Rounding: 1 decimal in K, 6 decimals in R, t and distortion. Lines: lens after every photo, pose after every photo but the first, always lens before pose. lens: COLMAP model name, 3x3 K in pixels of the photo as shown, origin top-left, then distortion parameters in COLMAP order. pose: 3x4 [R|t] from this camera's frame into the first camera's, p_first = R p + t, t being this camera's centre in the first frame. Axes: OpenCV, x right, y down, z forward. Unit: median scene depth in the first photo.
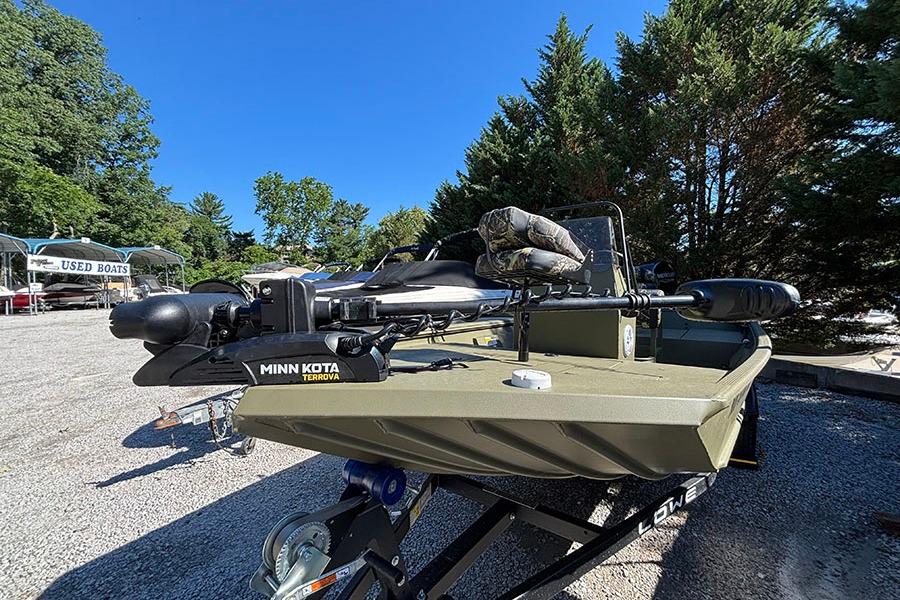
lens RADIAL K [[361.8, 0, 451.0], [0, 361.8, 295.8], [0, 0, 1]] dist [0.000803, 0.000097]
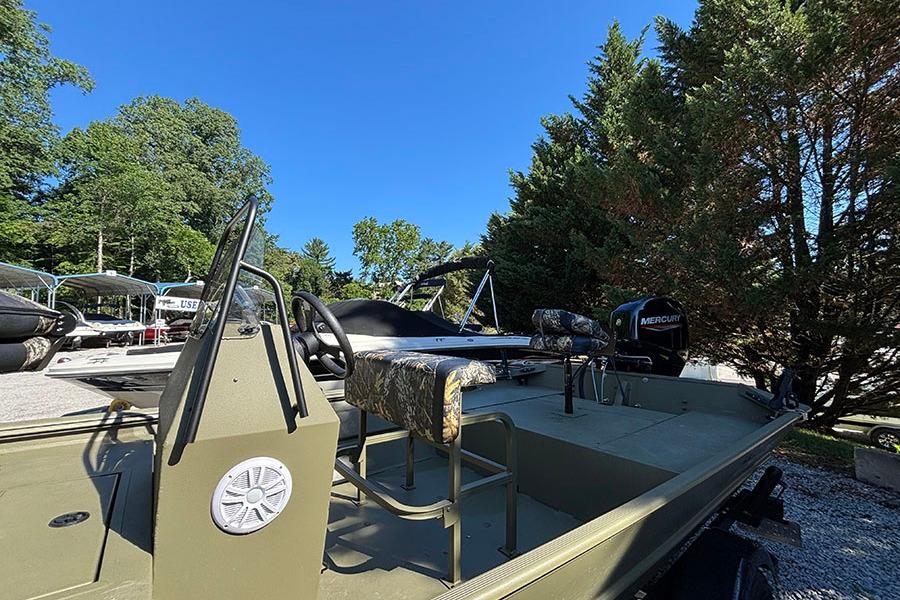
lens RADIAL K [[361.8, 0, 451.0], [0, 361.8, 295.8], [0, 0, 1]] dist [0.000803, 0.000097]
pose [[0.969065, -0.015985, -0.246287, 0.084610], [-0.007000, 0.995719, -0.092168, -0.007962], [0.246706, 0.091041, 0.964804, 0.062214]]
